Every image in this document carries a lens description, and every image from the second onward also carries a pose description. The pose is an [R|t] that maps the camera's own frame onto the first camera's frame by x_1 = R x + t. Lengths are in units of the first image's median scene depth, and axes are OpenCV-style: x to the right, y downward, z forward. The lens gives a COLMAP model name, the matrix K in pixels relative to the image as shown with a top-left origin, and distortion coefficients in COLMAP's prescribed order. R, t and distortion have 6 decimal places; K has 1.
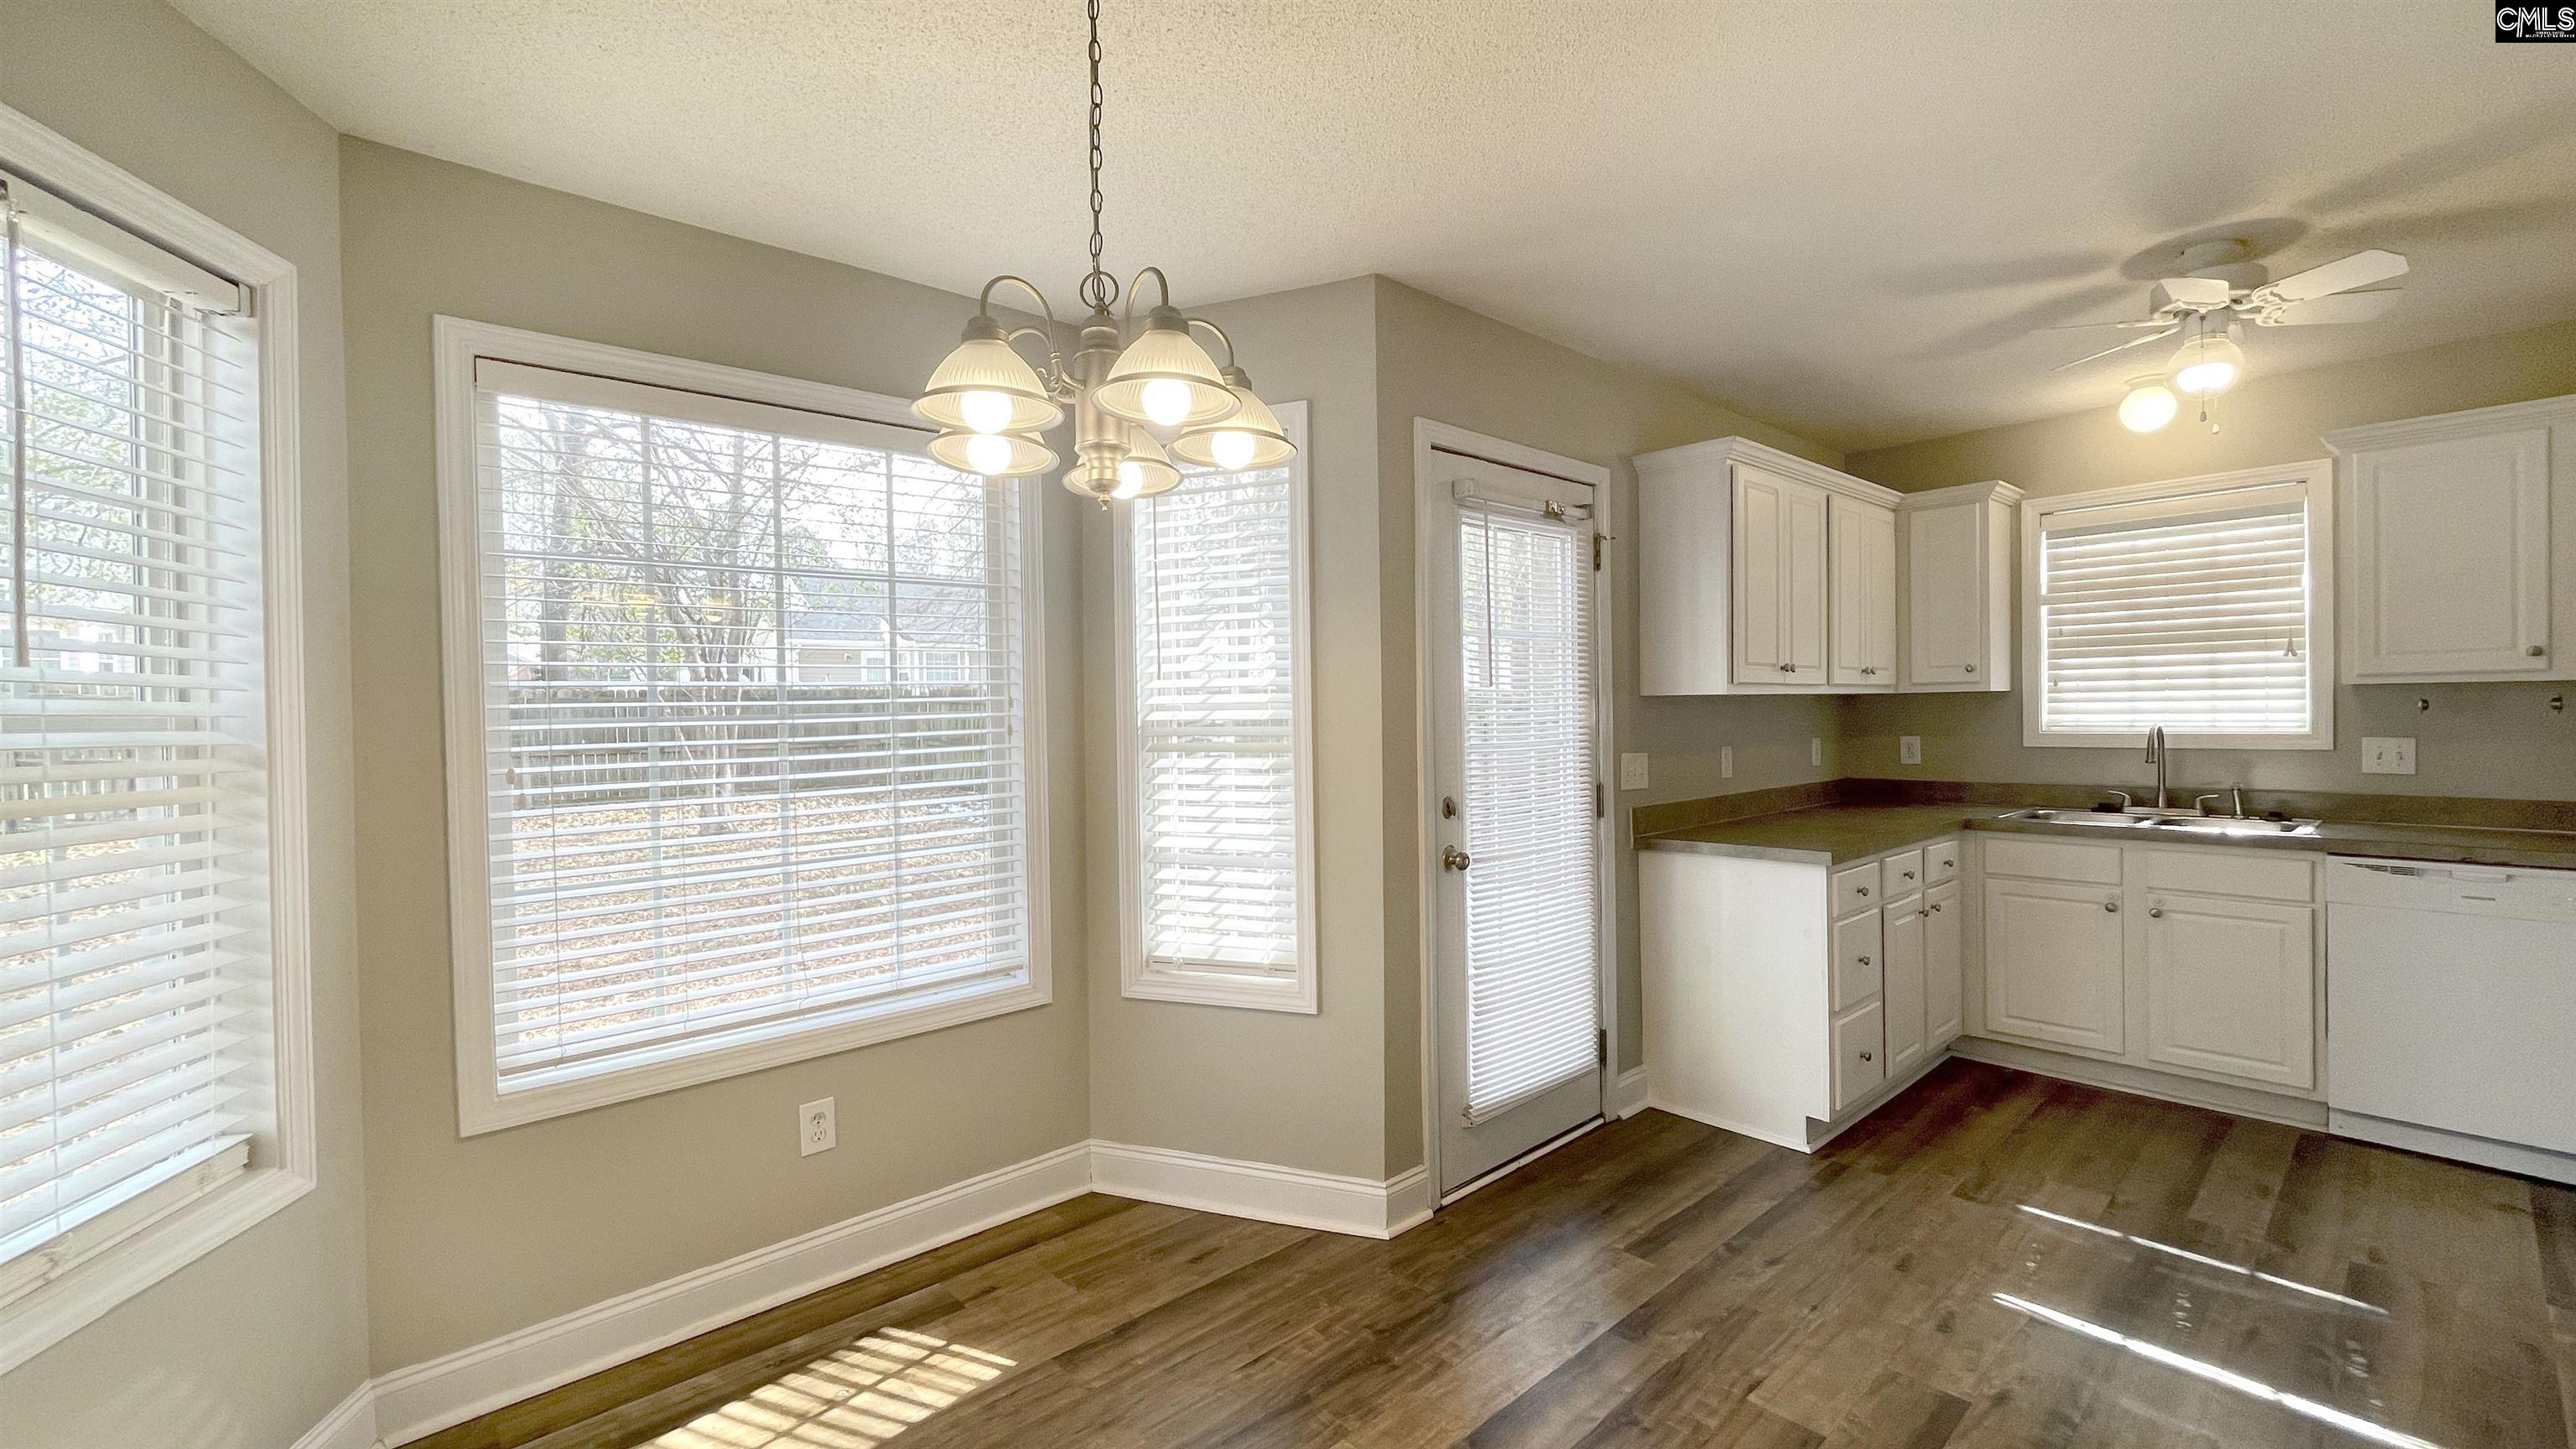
lens RADIAL K [[1048.6, 0, 1277.9], [0, 1048.6, 725.4], [0, 0, 1]] dist [0.001288, -0.000193]
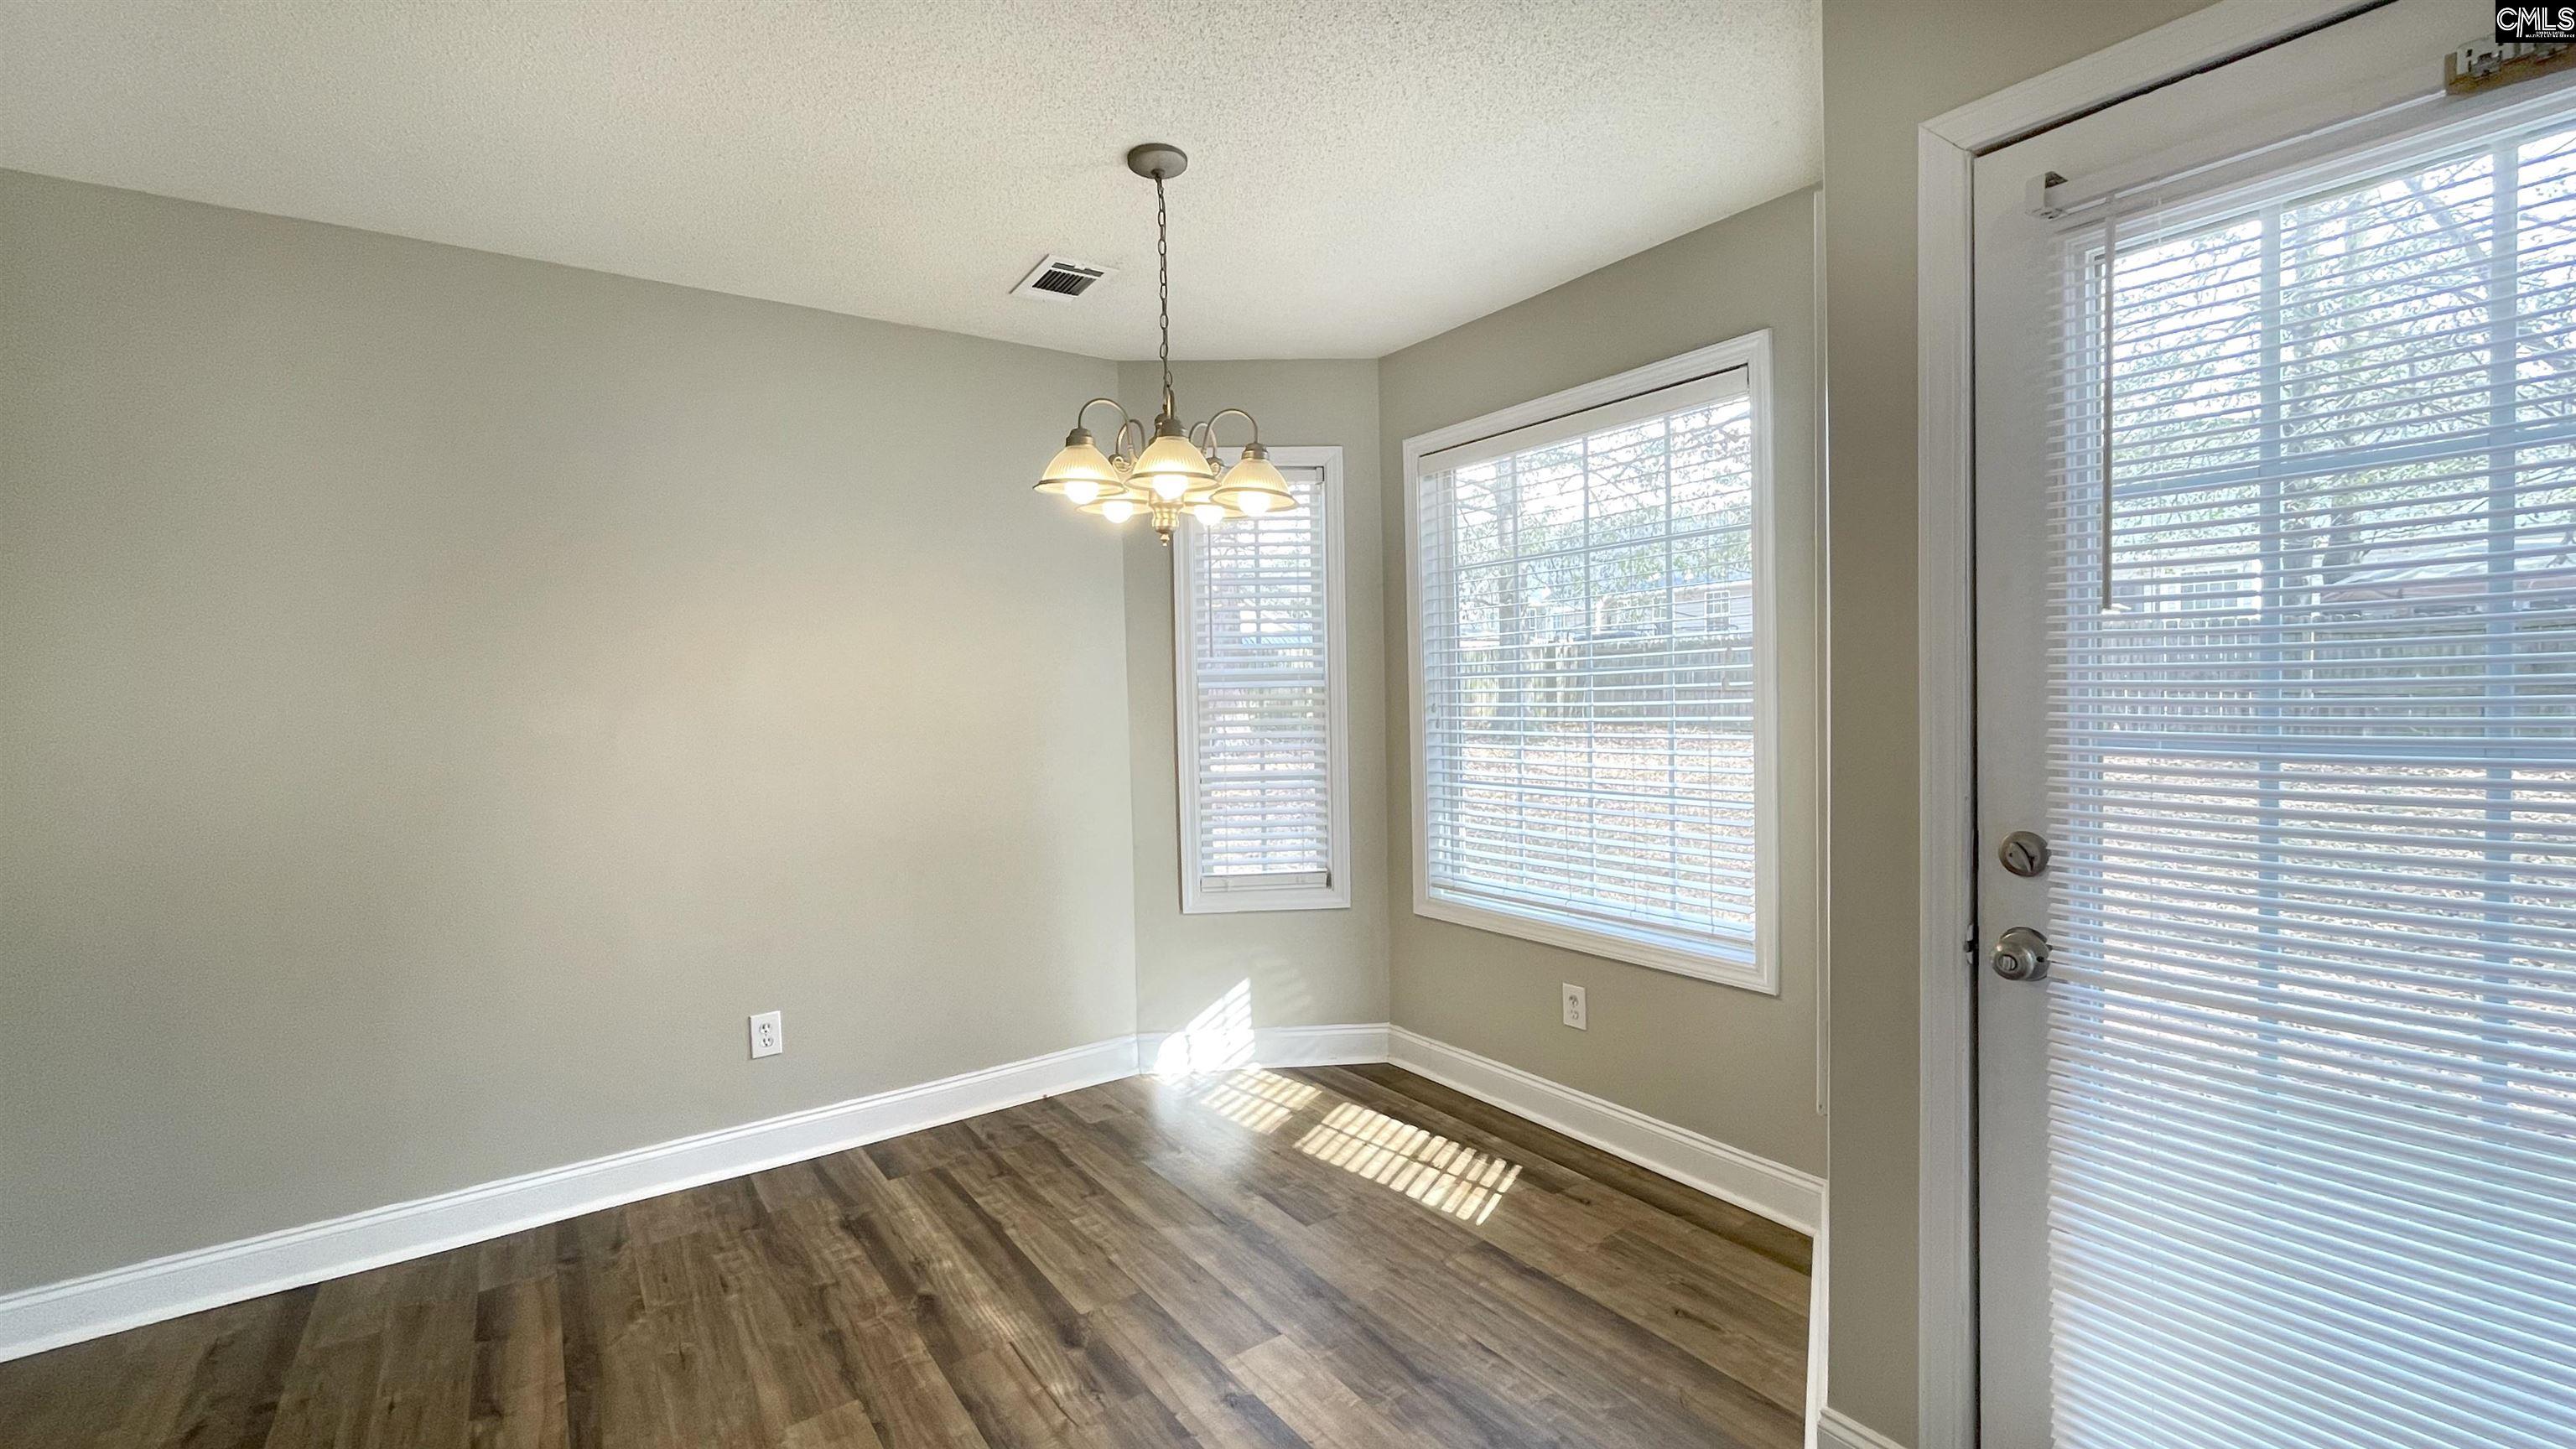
lens RADIAL K [[1075.1, 0, 1294.3], [0, 1075.1, 718.4], [0, 0, 1]] dist [-0.001314, 0.000252]
pose [[-0.100666, 0.052408, -0.993539, 0.824103], [0.012526, 0.998599, 0.051405, -0.020742], [0.994841, -0.007271, -0.101181, 0.810646]]
